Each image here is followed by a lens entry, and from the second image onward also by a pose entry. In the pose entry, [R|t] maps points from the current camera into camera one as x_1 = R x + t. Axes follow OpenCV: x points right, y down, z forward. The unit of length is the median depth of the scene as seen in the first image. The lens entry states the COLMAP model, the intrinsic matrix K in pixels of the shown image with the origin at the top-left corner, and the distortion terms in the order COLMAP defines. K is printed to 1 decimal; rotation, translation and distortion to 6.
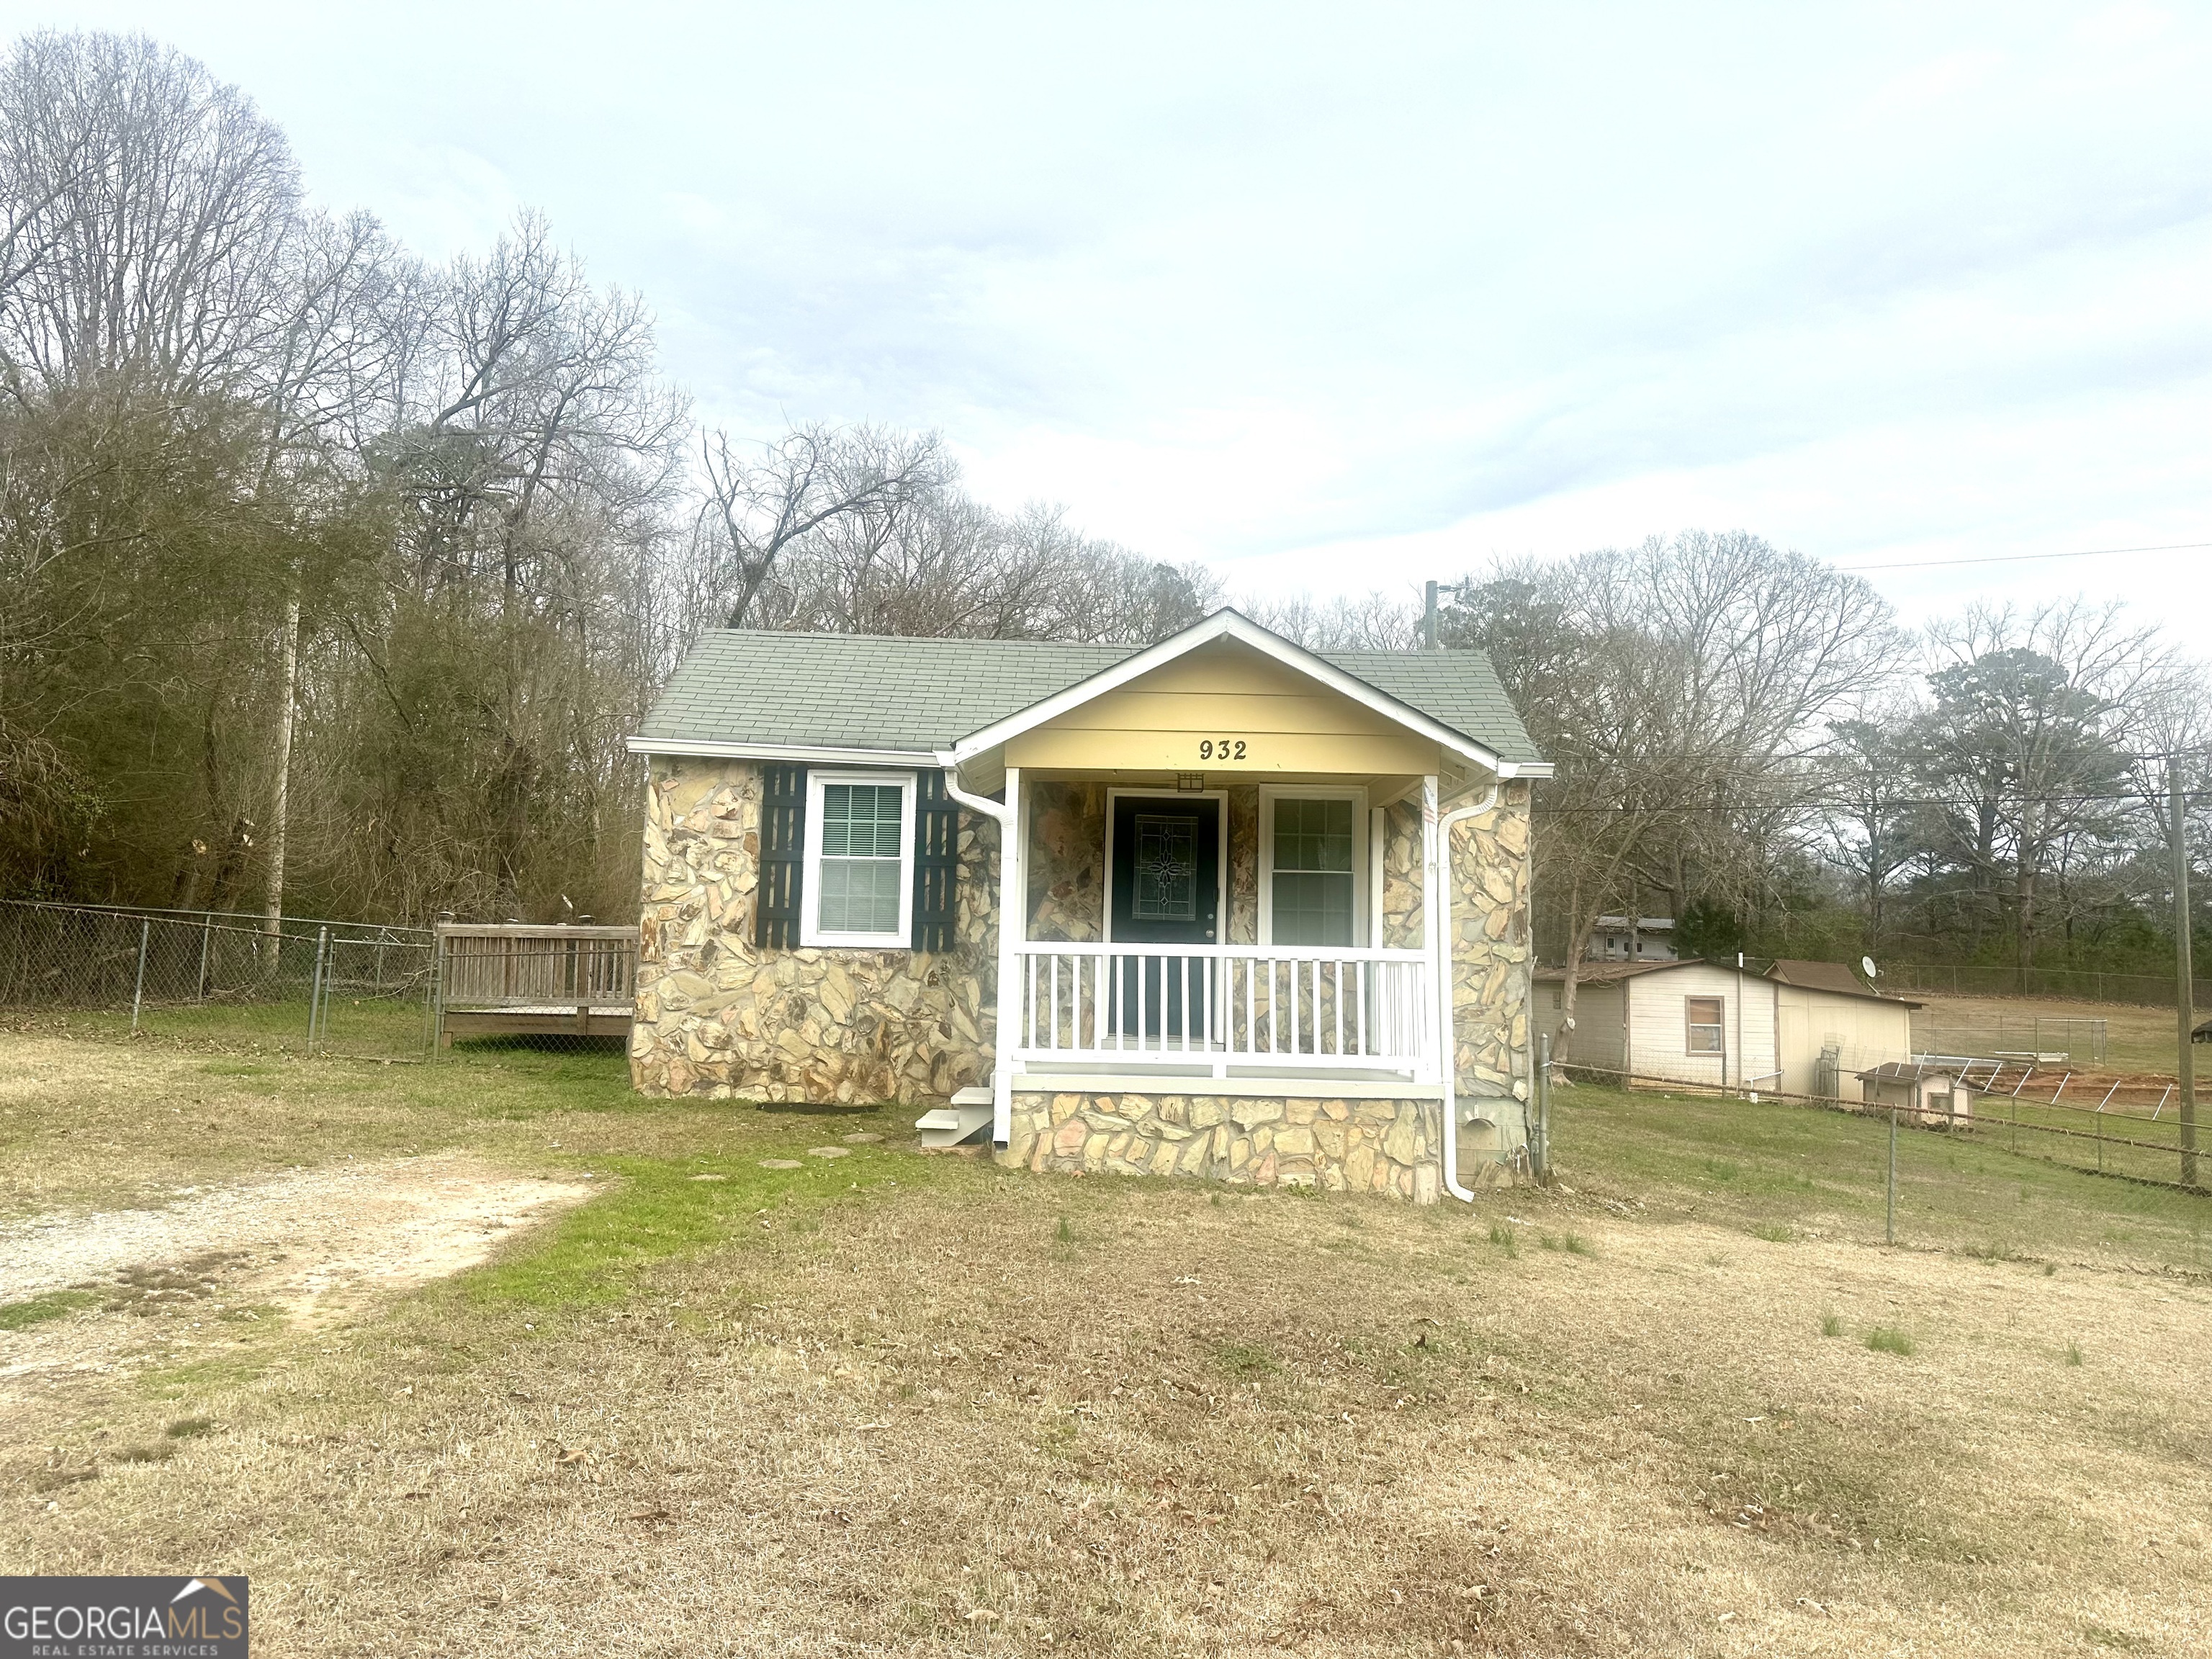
lens RADIAL K [[1557.1, 0, 1097.1], [0, 1557.1, 825.8], [0, 0, 1]] dist [0.123506, -0.169592]
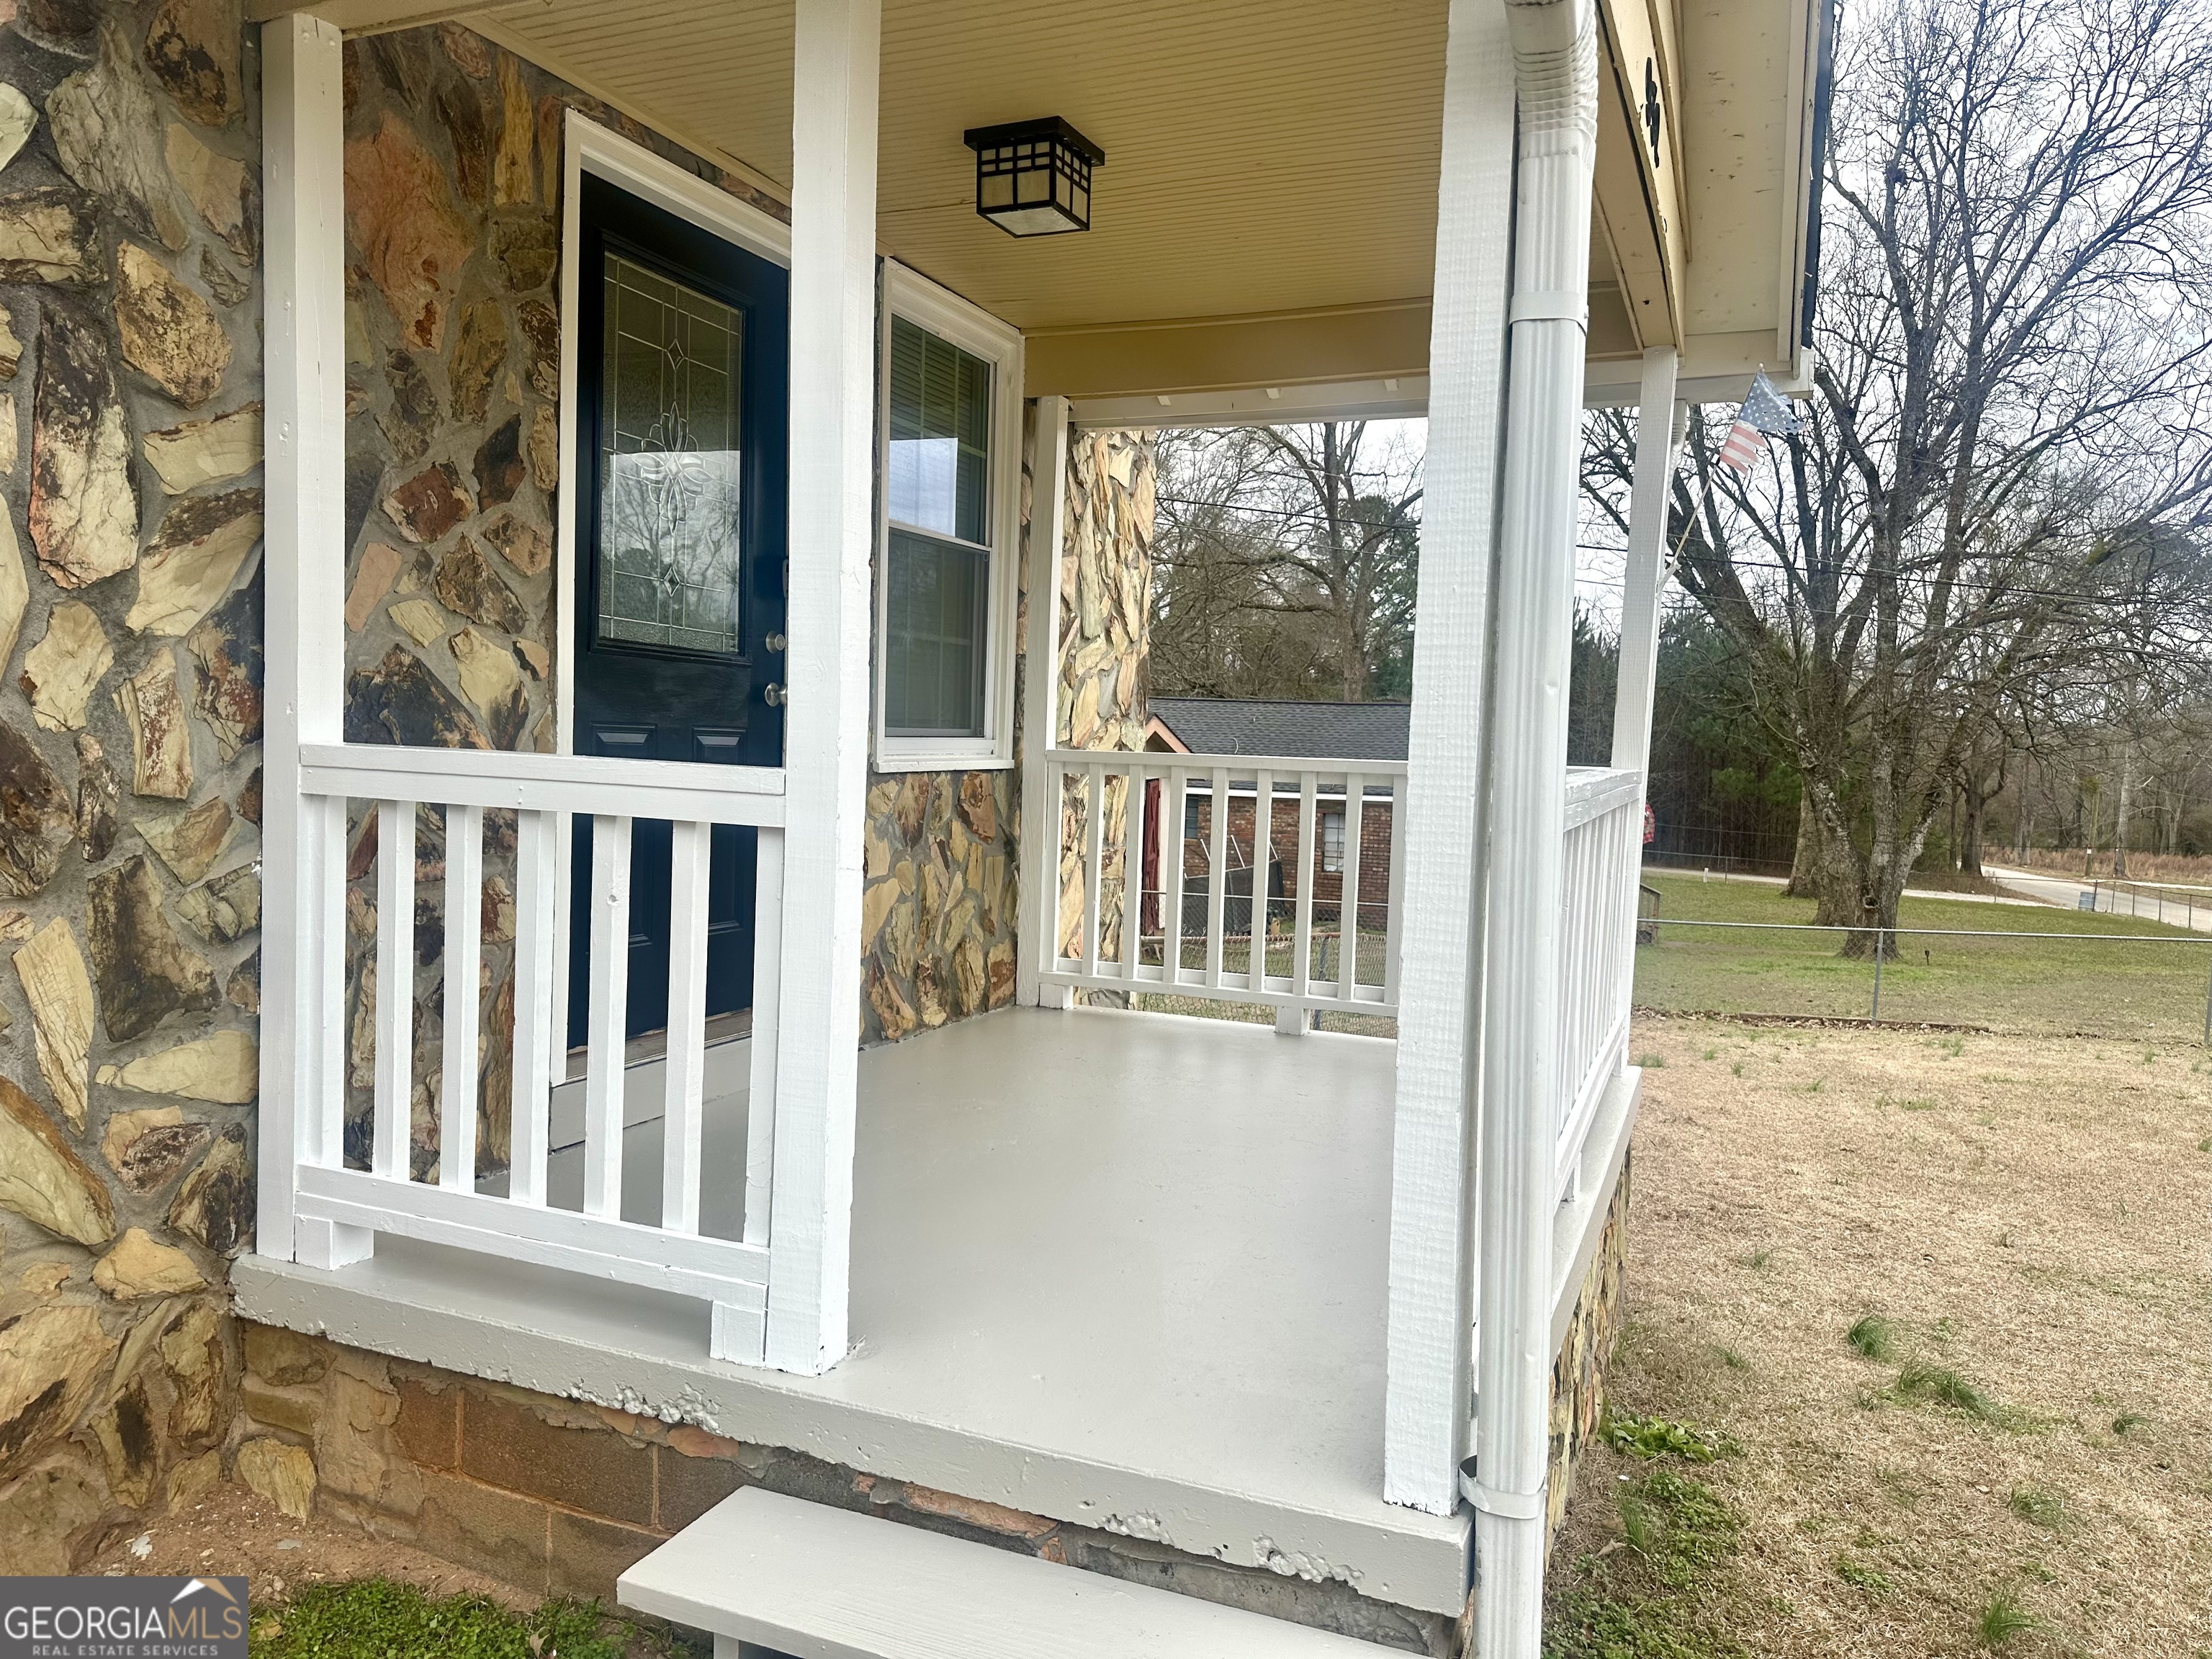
lens RADIAL K [[1533.3, 0, 1091.8], [0, 1533.3, 840.6], [0, 0, 1]] dist [0.112140, -0.154692]
pose [[0.405501, -0.073301, 0.911151, -0.199212], [-0.110973, 0.985459, 0.128667, 0.050799], [-0.907333, -0.153288, 0.391470, 0.817308]]
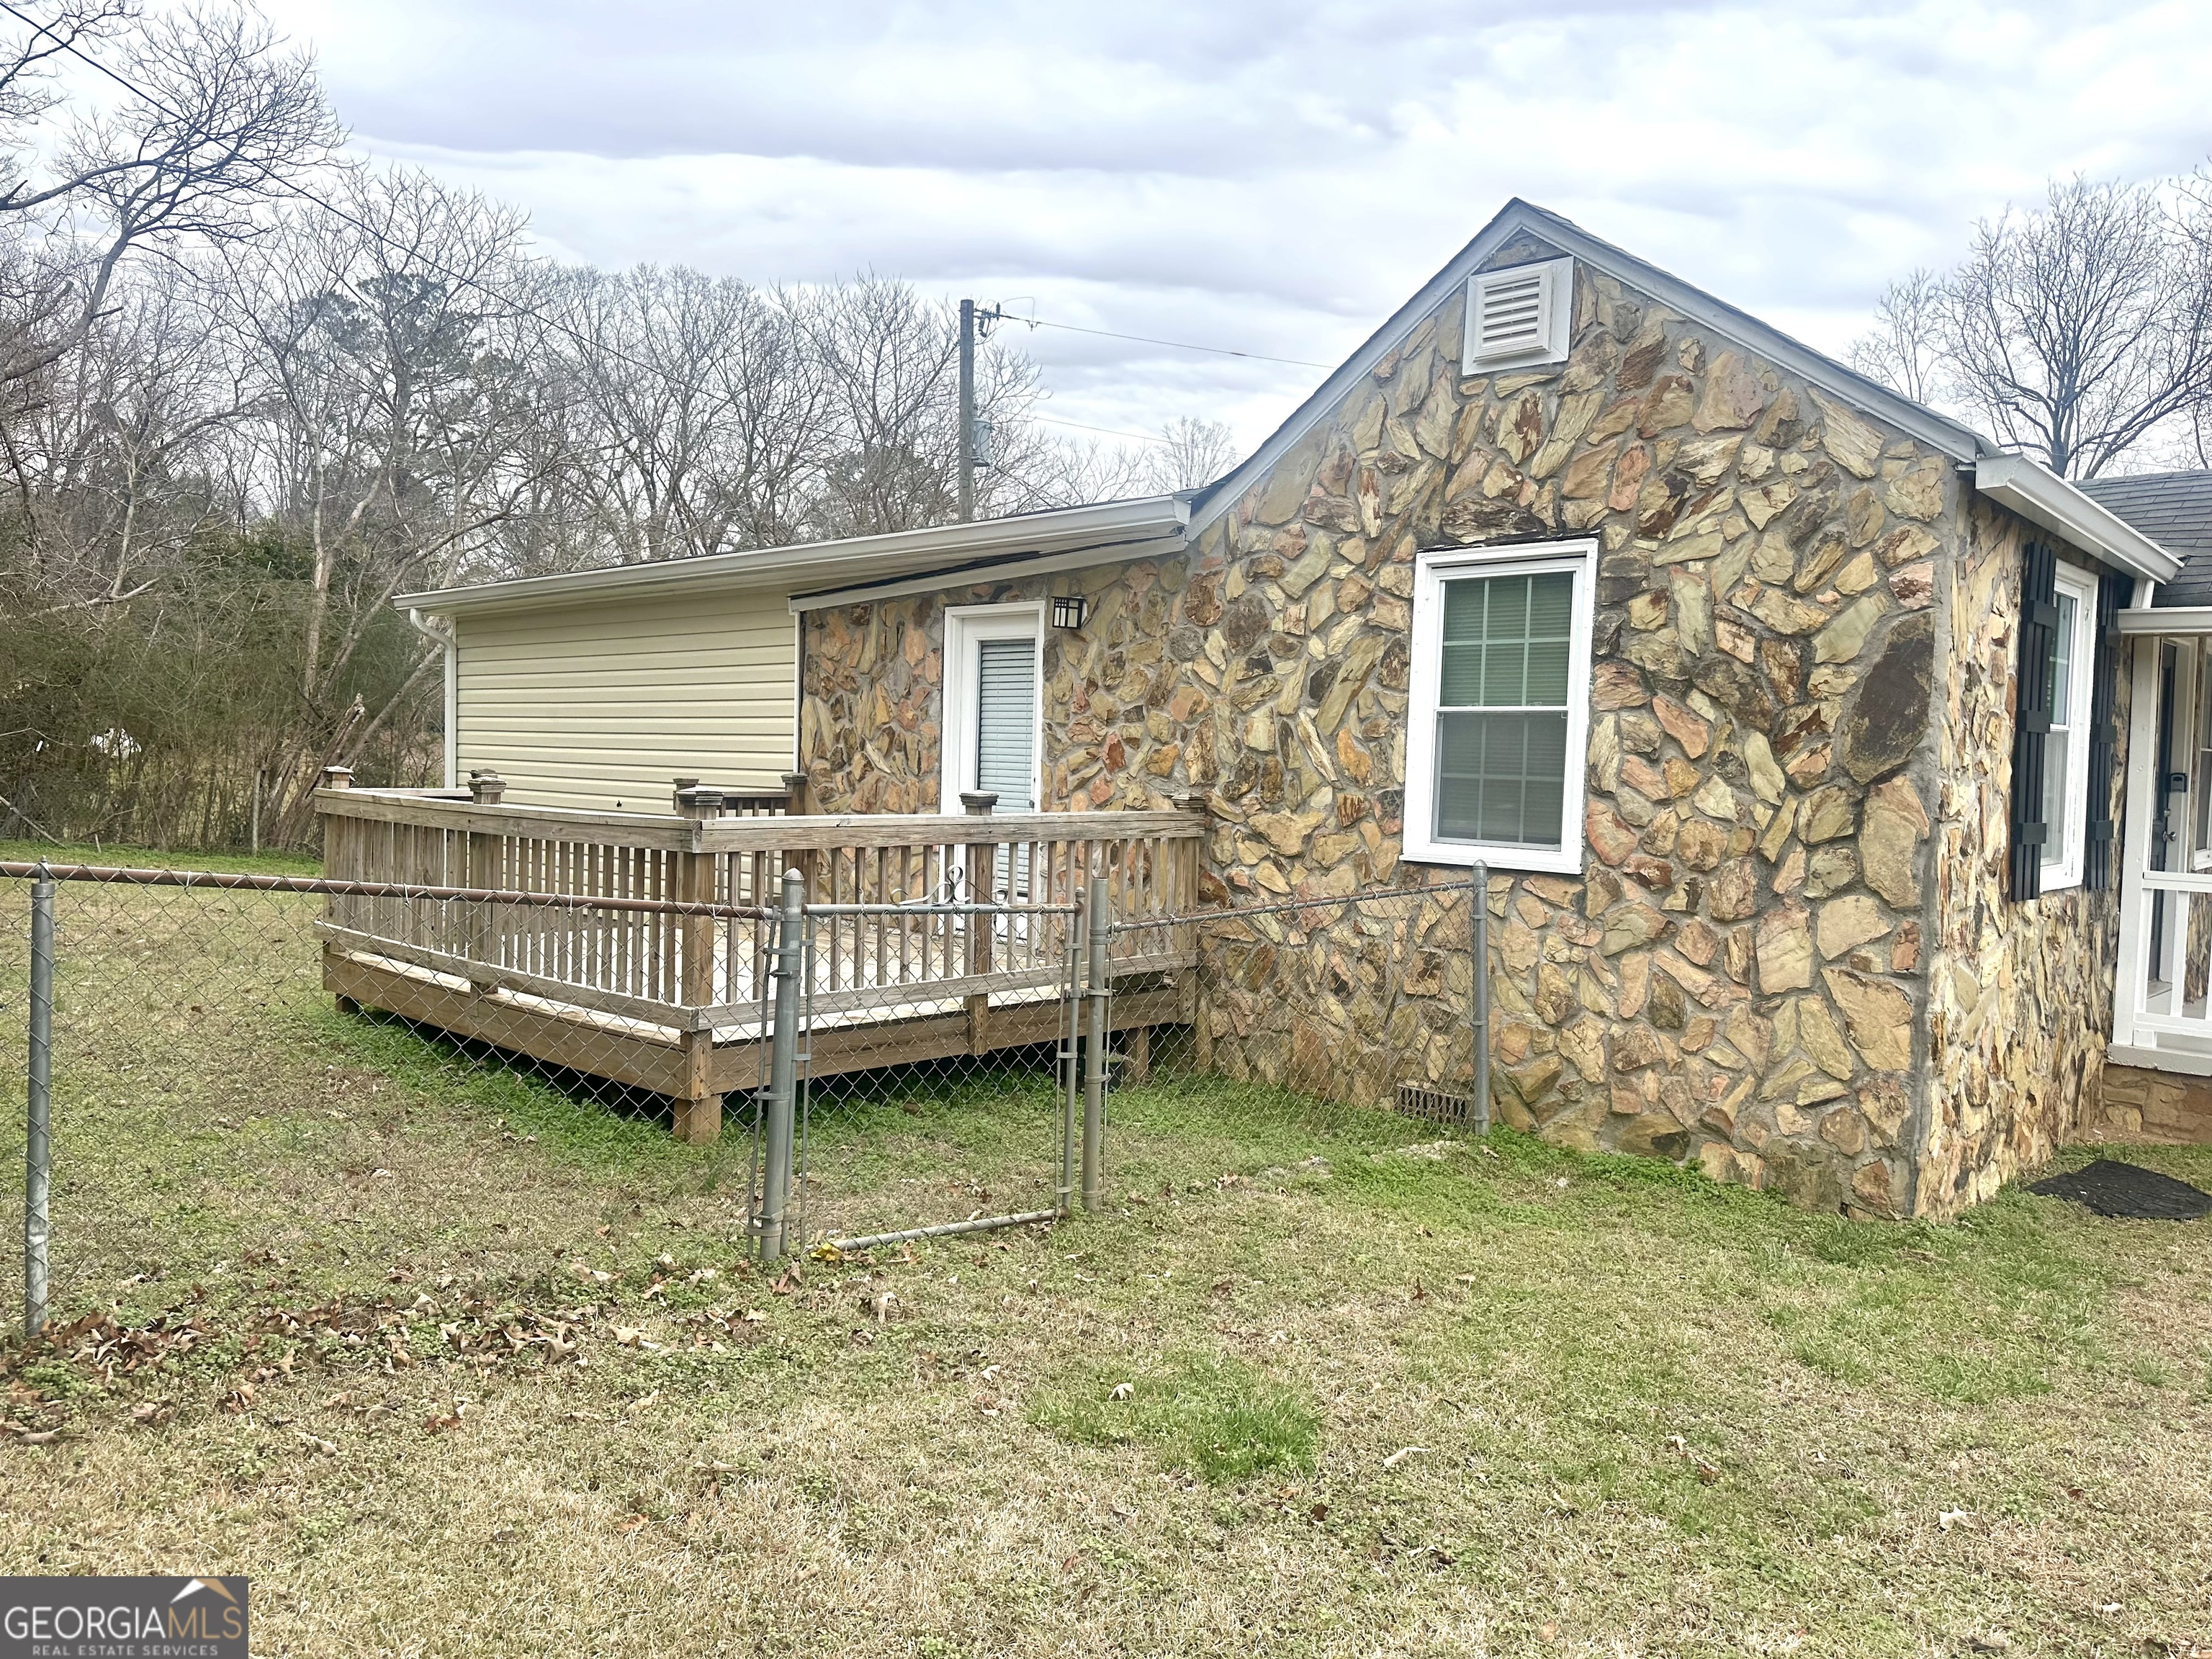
lens RADIAL K [[1560.0, 0, 1092.5], [0, 1560.0, 823.6], [0, 0, 1]] dist [0.191861, -0.362496]
pose [[0.700592, -0.035045, 0.712701, -0.798763], [-0.077093, 0.989229, 0.124426, 0.010575], [-0.709385, -0.142116, 0.690344, 0.857770]]
